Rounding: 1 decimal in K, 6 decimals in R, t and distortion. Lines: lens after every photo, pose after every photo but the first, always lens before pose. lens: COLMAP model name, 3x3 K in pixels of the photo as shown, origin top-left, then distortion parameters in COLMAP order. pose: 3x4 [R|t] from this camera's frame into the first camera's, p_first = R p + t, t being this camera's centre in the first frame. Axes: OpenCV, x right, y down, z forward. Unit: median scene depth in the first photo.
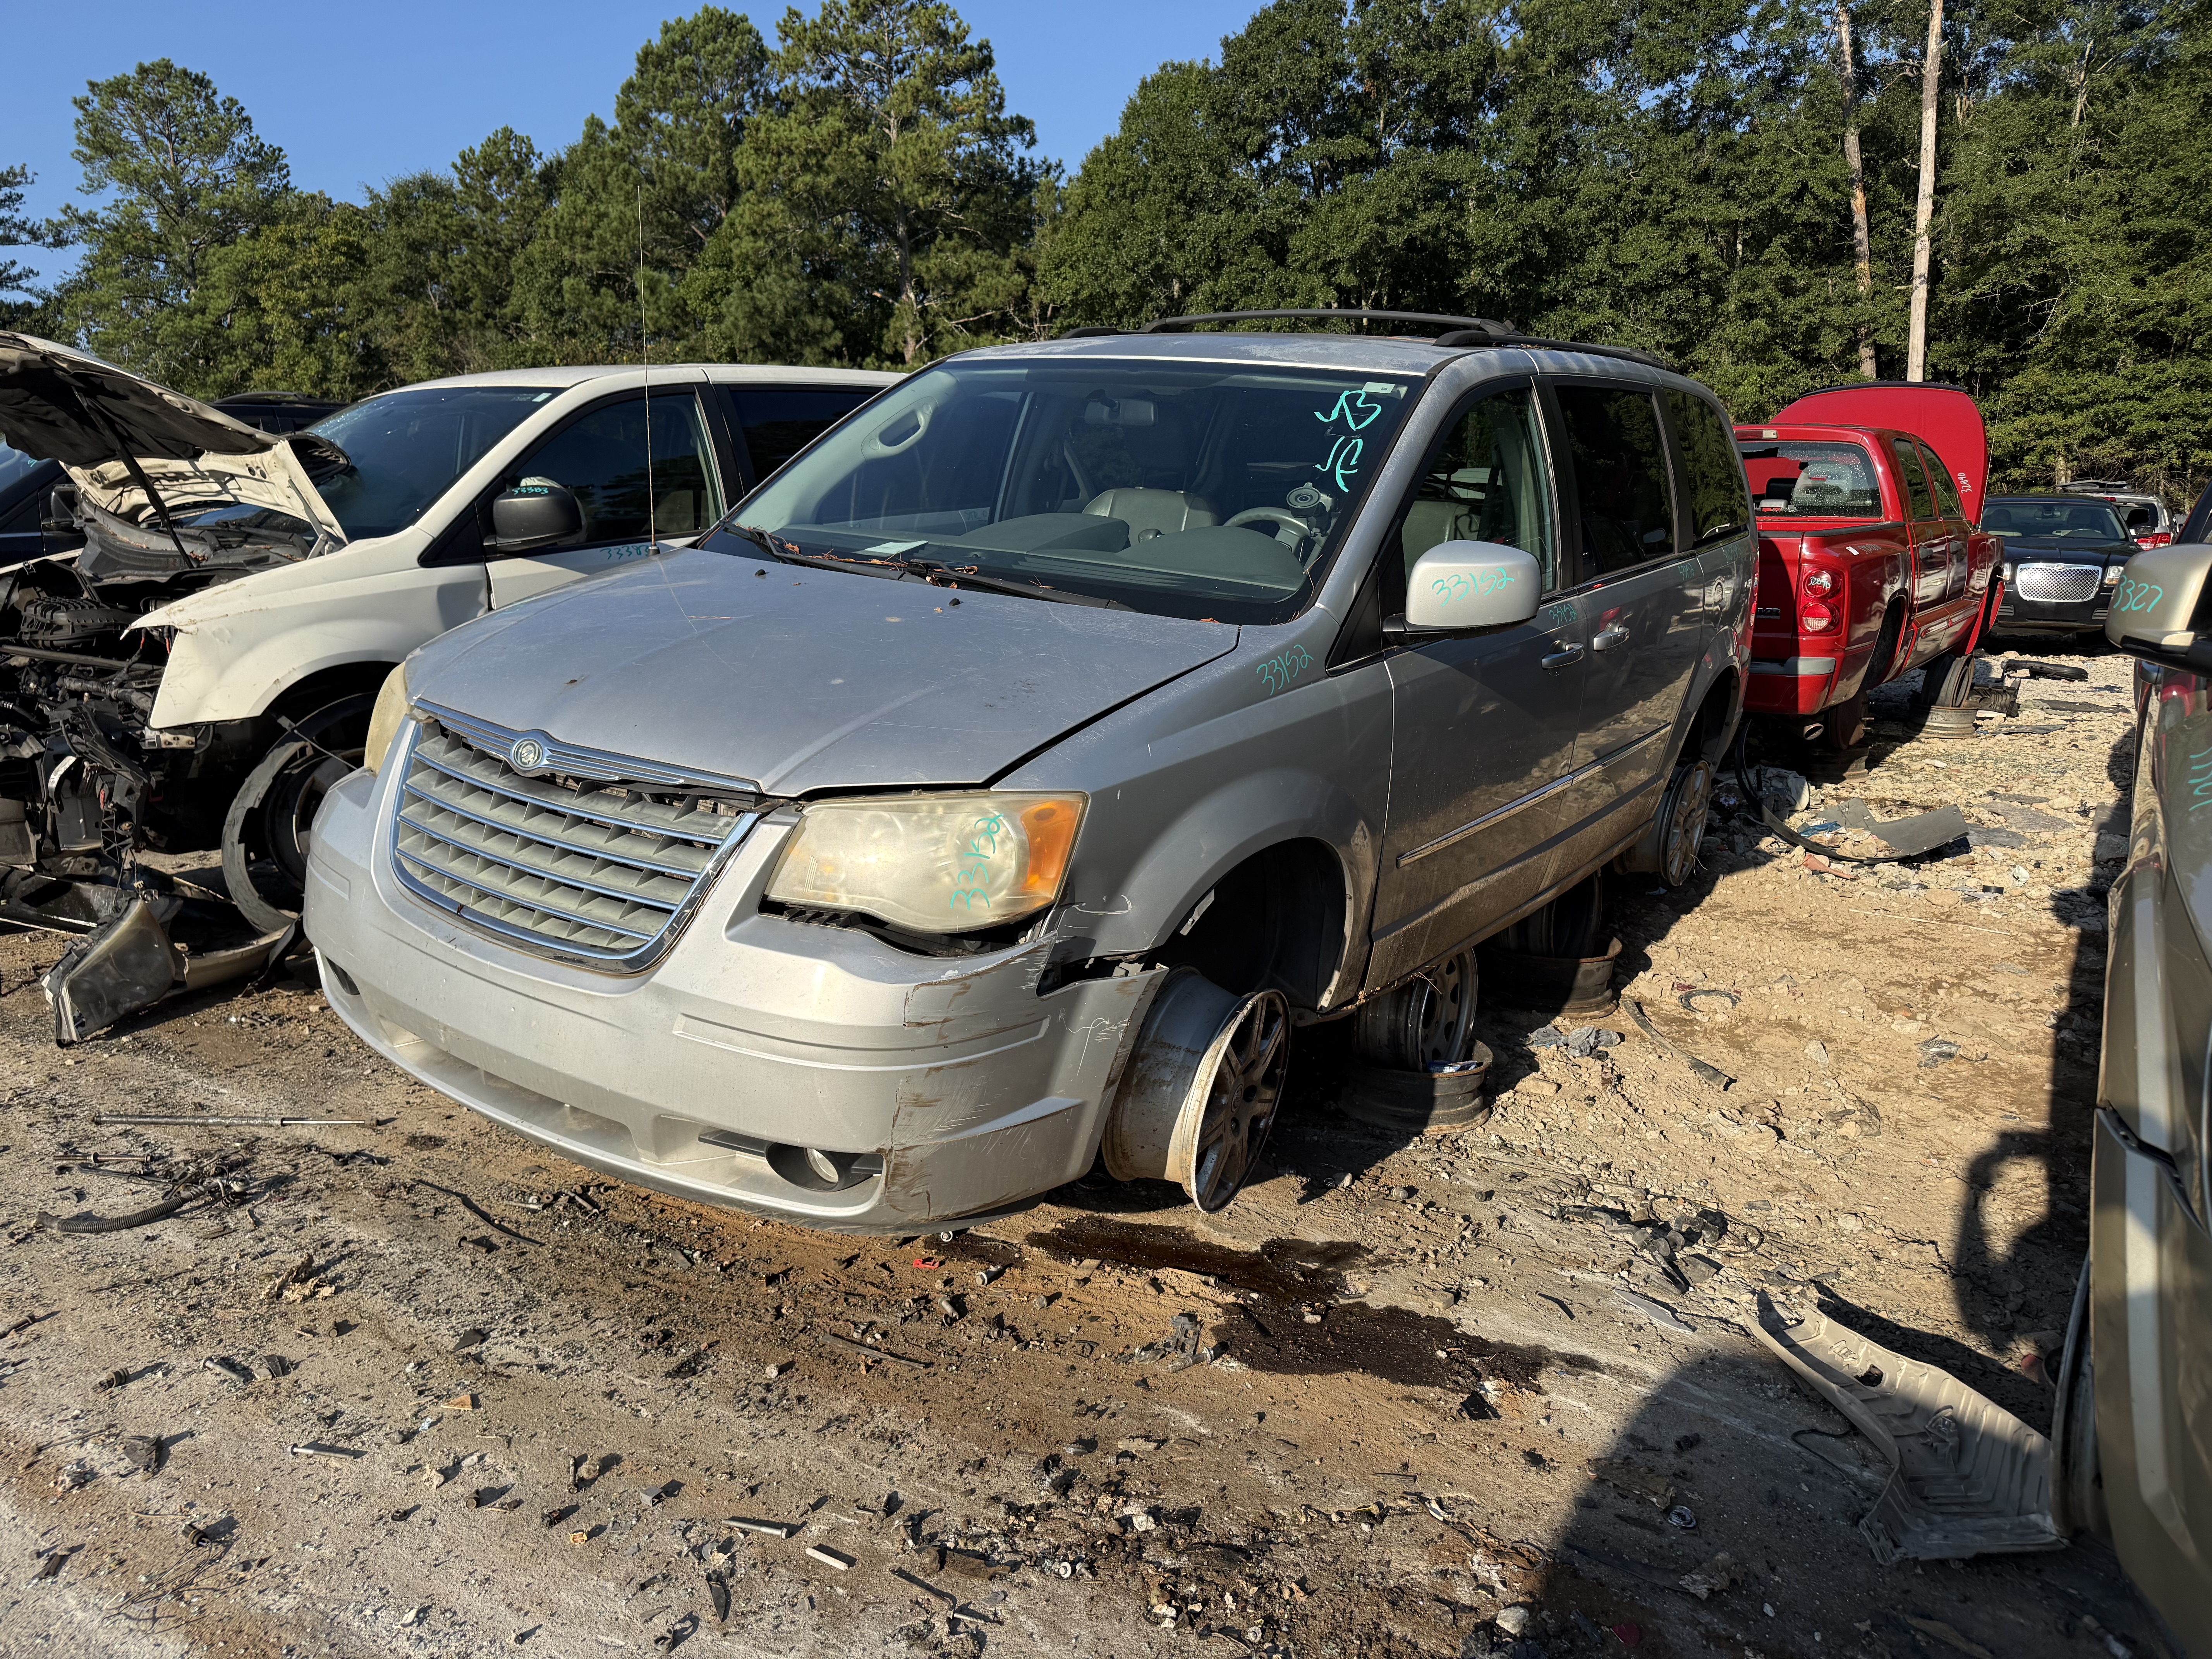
lens RADIAL K [[1527.1, 0, 1110.4], [0, 1527.1, 841.4], [0, 0, 1]] dist [0.000048, -0.009006]
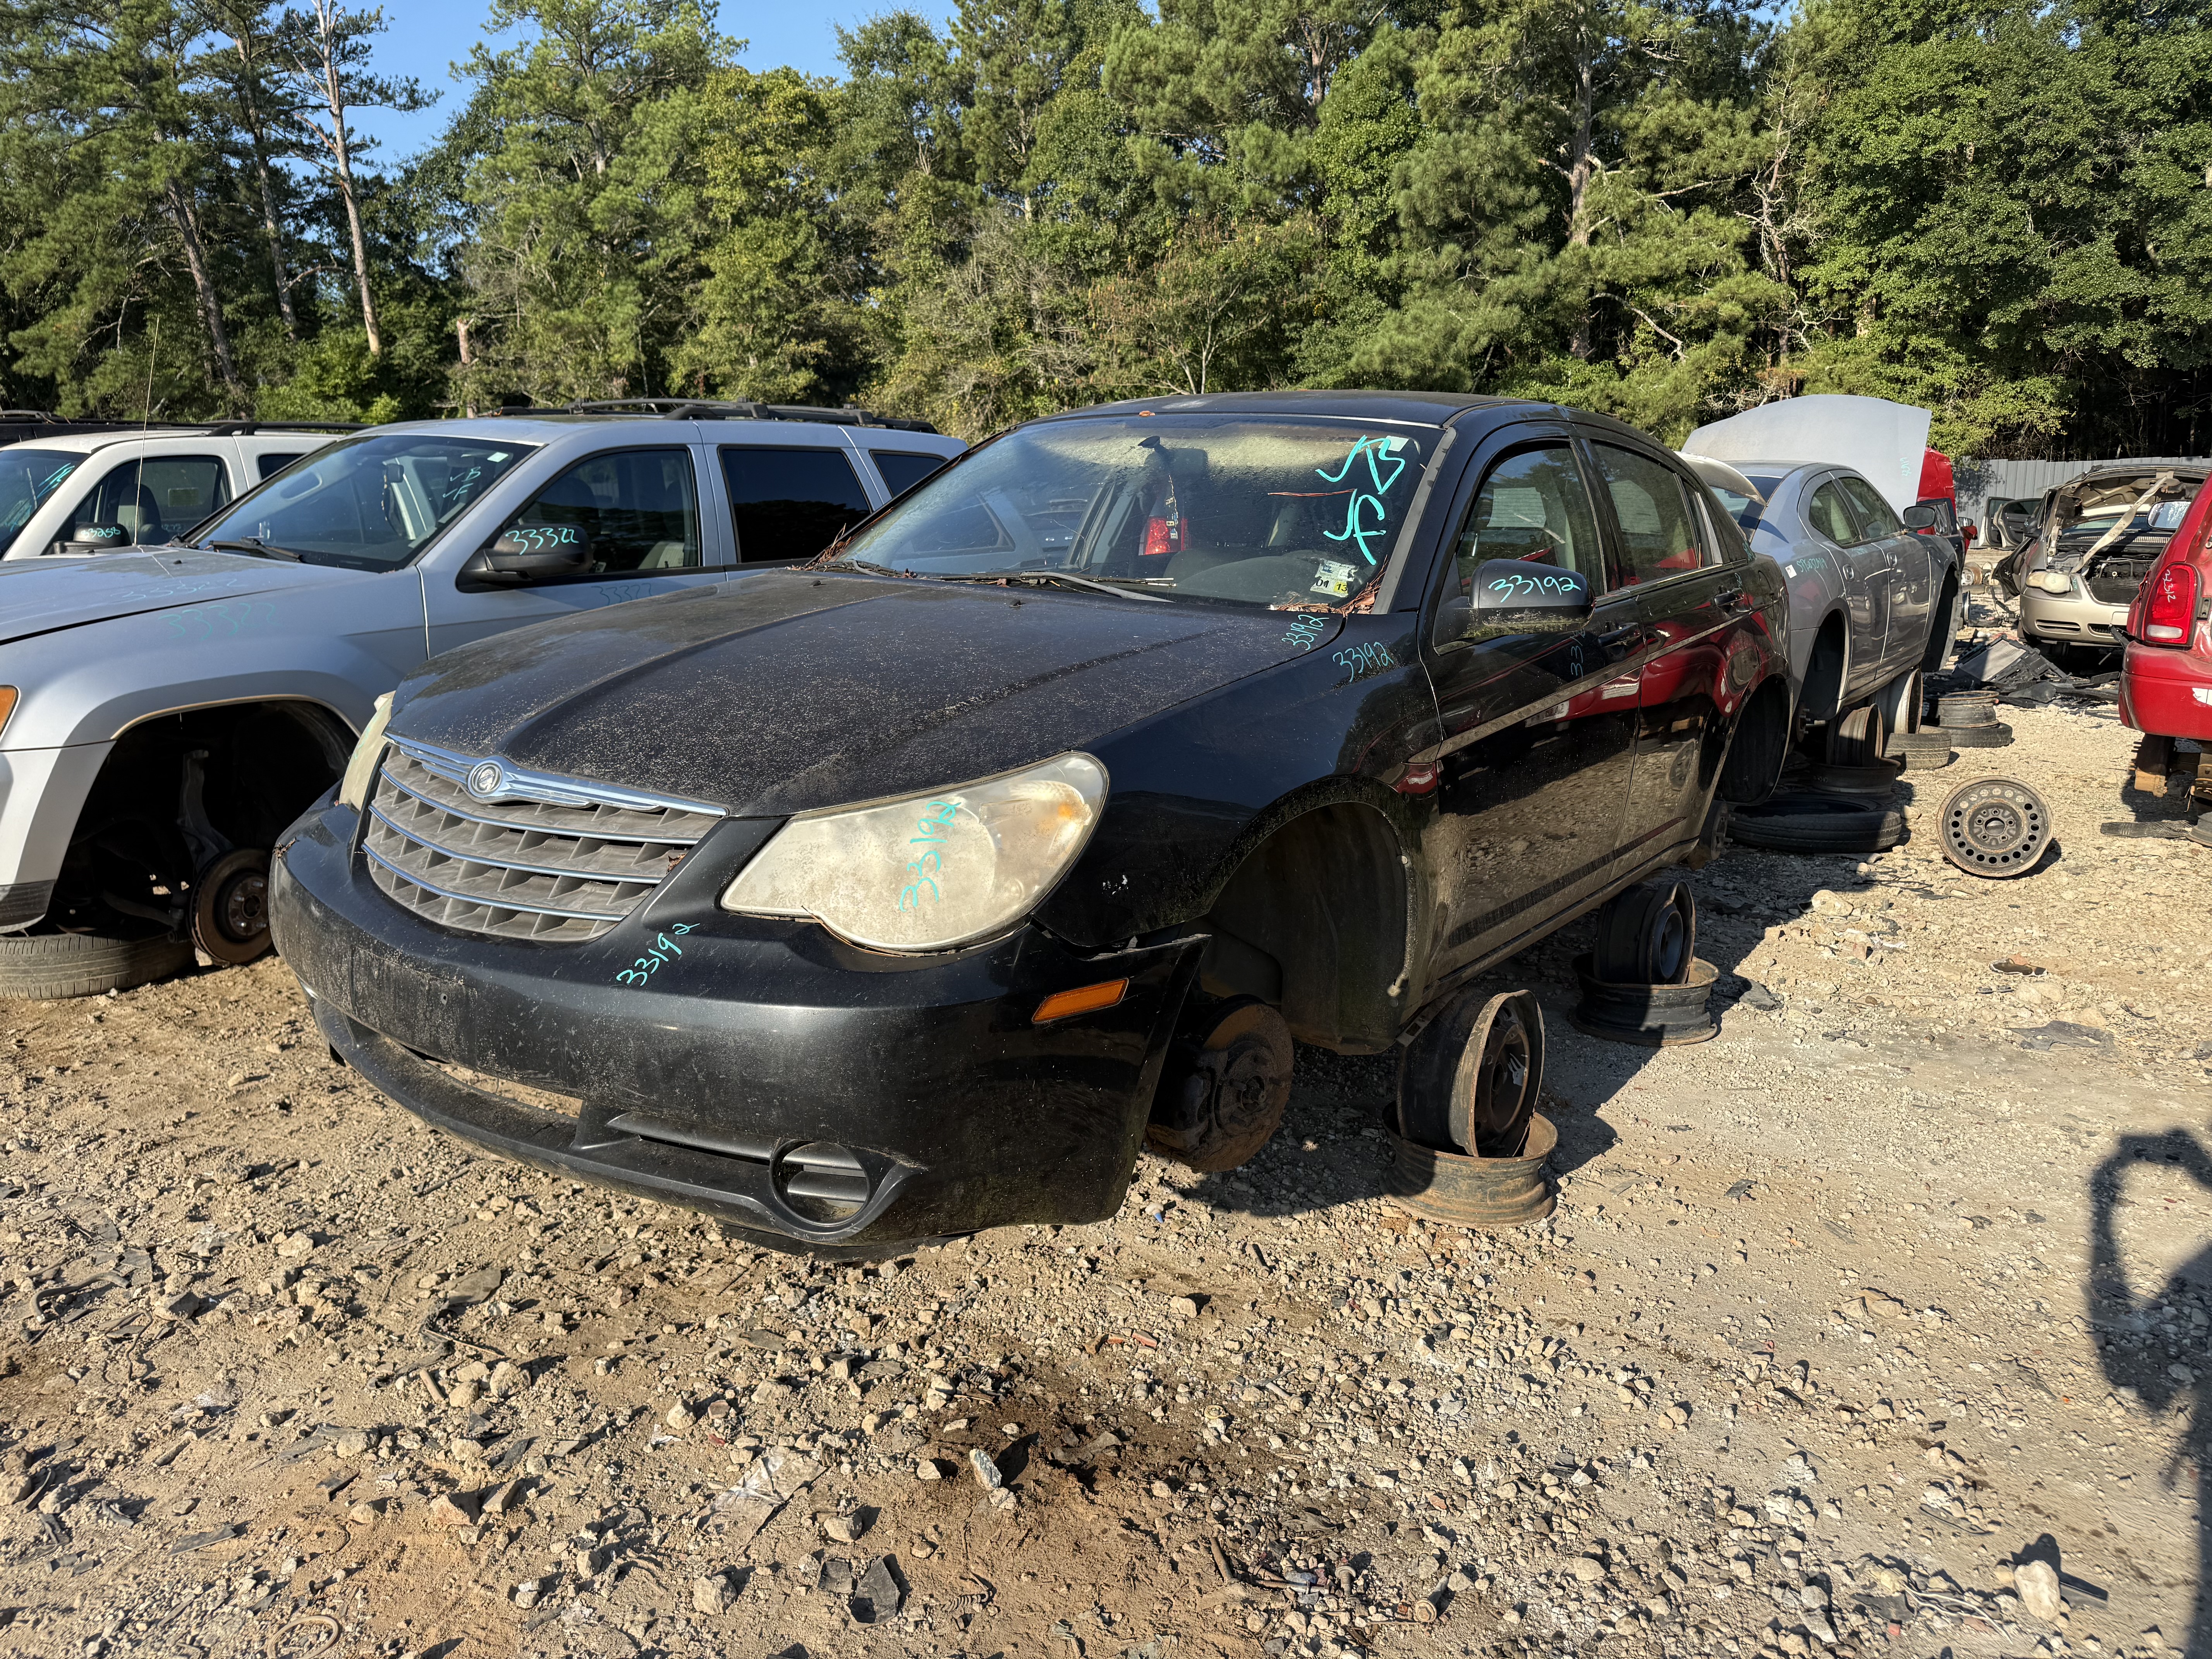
lens RADIAL K [[1527.1, 0, 1088.6], [0, 1527.1, 822.1], [0, 0, 1]] dist [0.000048, -0.009006]
pose [[0.998289, 0.028505, -0.051052, -0.336891], [-0.027063, 0.999221, 0.028729, -0.044655], [0.051831, -0.027299, 0.998283, 0.221554]]
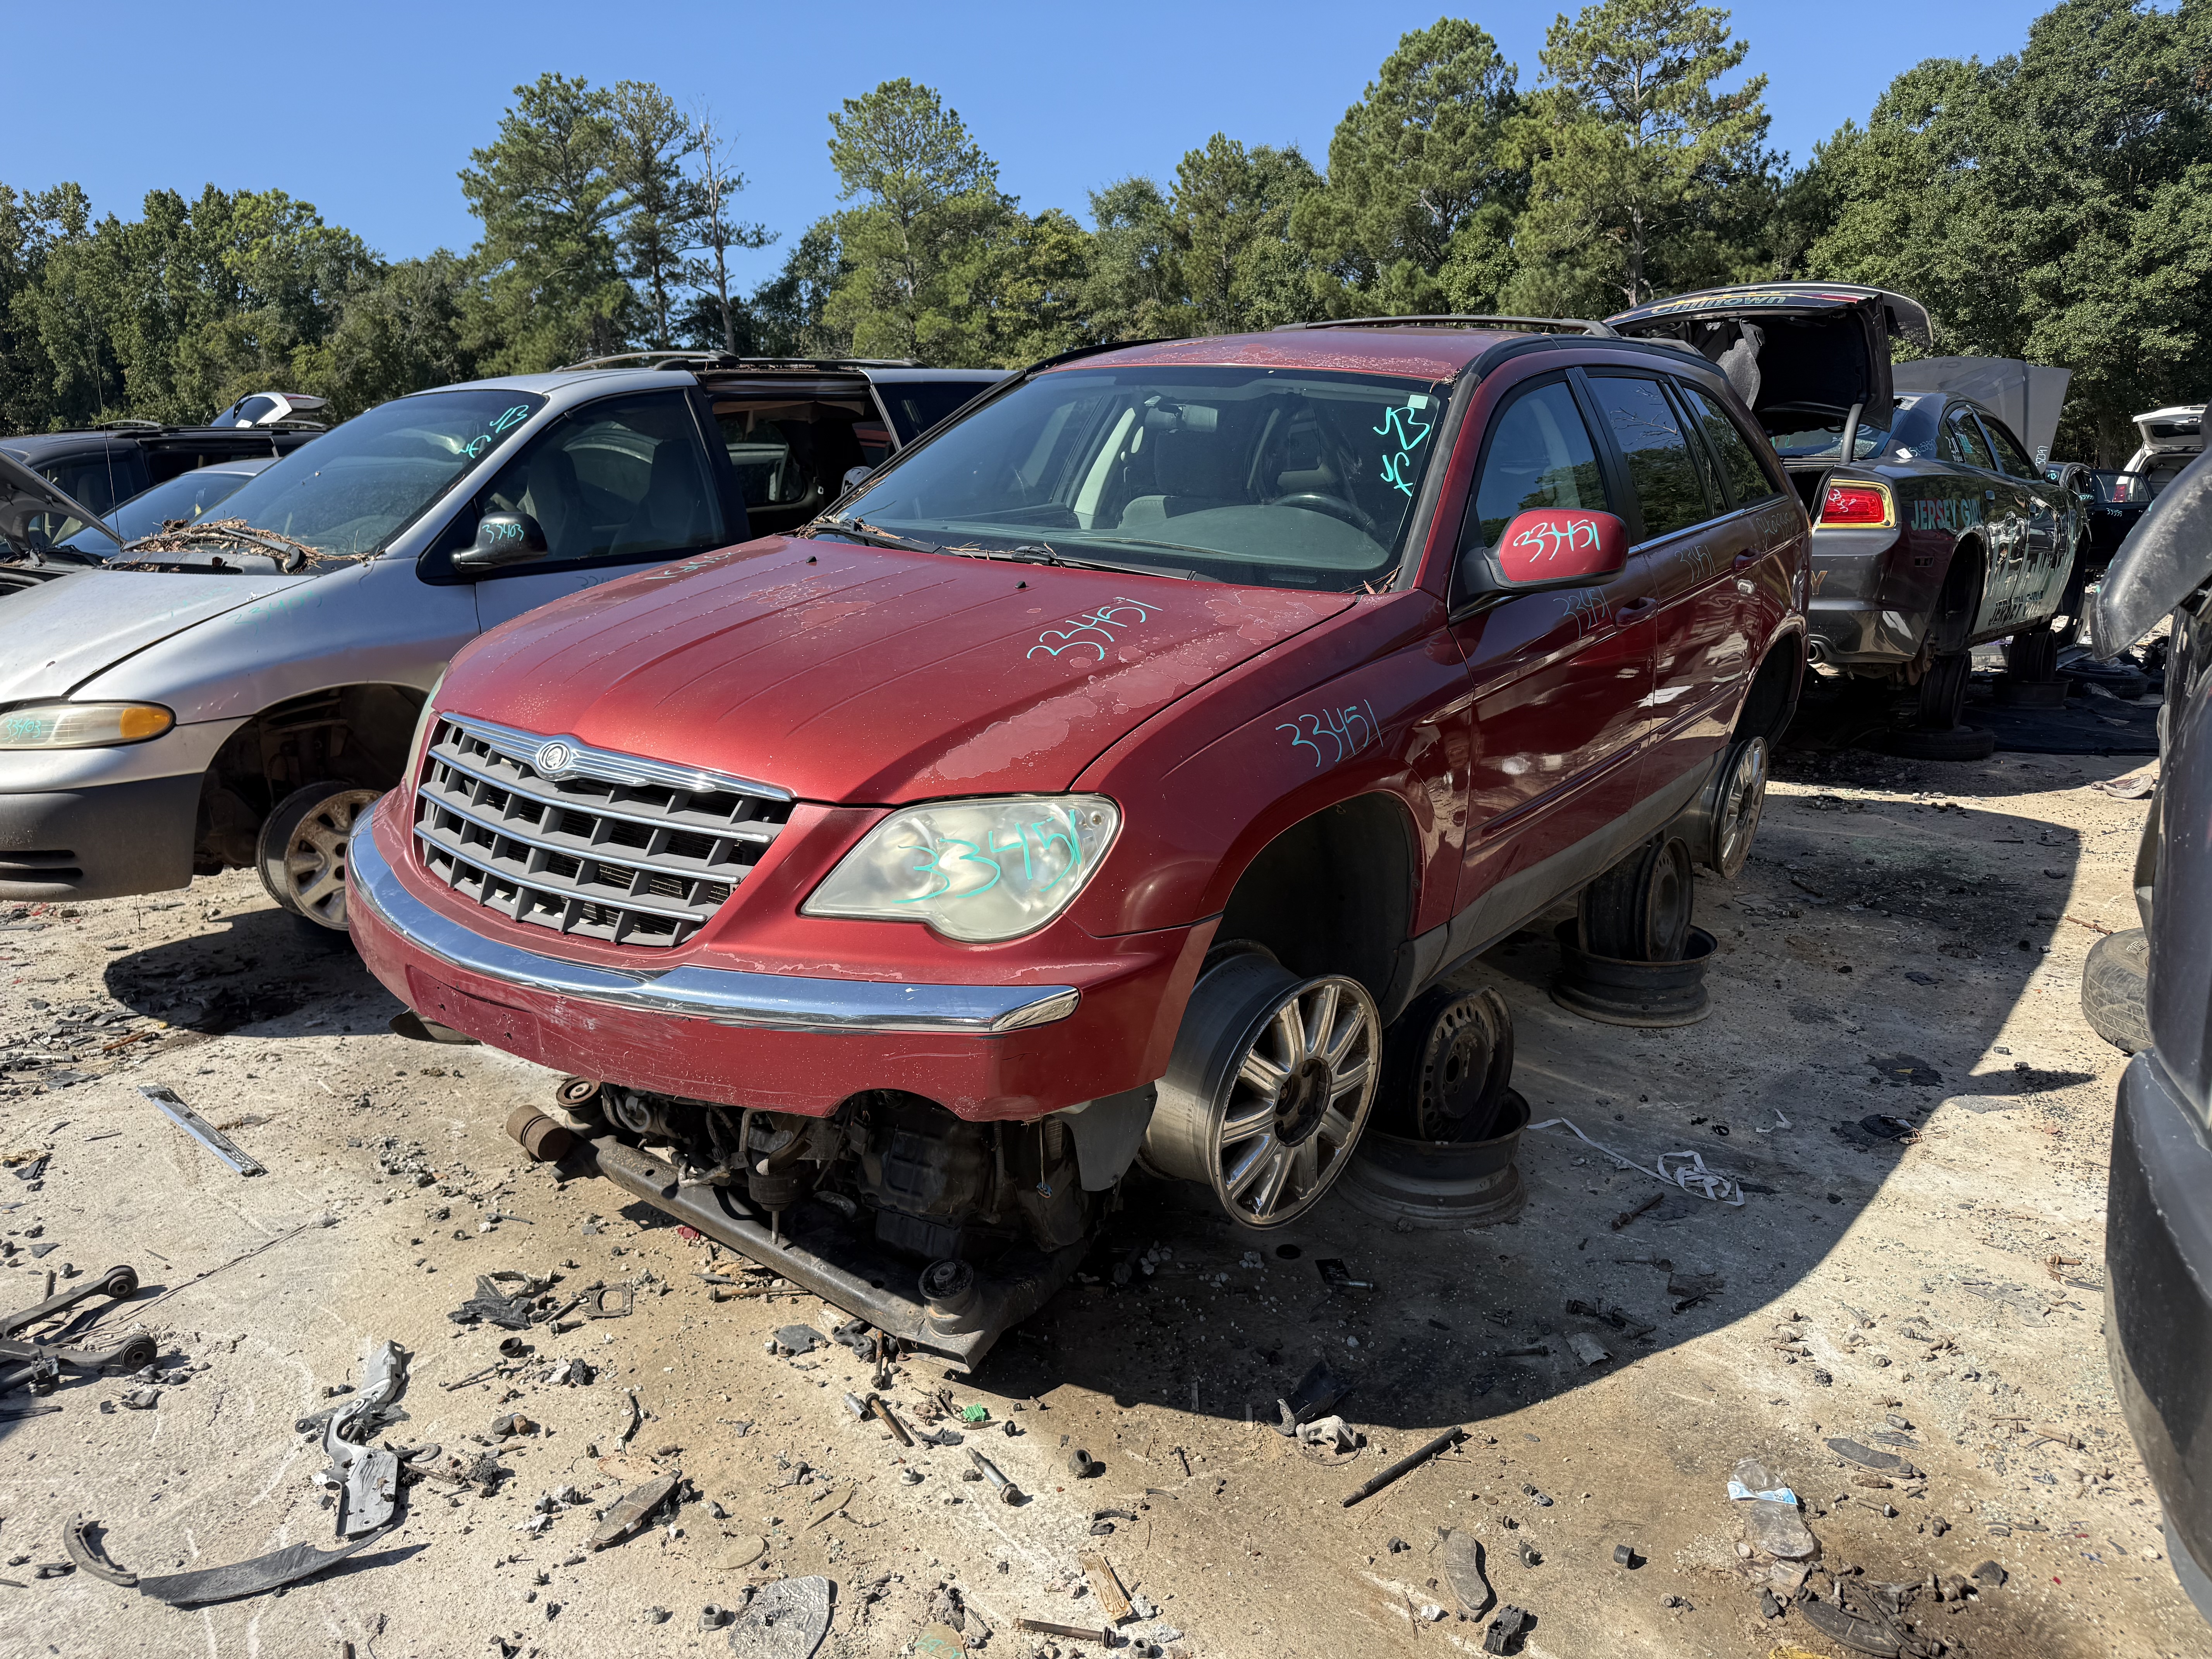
lens RADIAL K [[1527.1, 0, 1105.3], [0, 1527.1, 815.4], [0, 0, 1]] dist [0.000048, -0.009006]
pose [[0.992563, 0.028657, -0.118307, -0.370624], [-0.029355, 0.999560, -0.004163, 0.027493], [0.118136, 0.007605, 0.992968, -0.096205]]
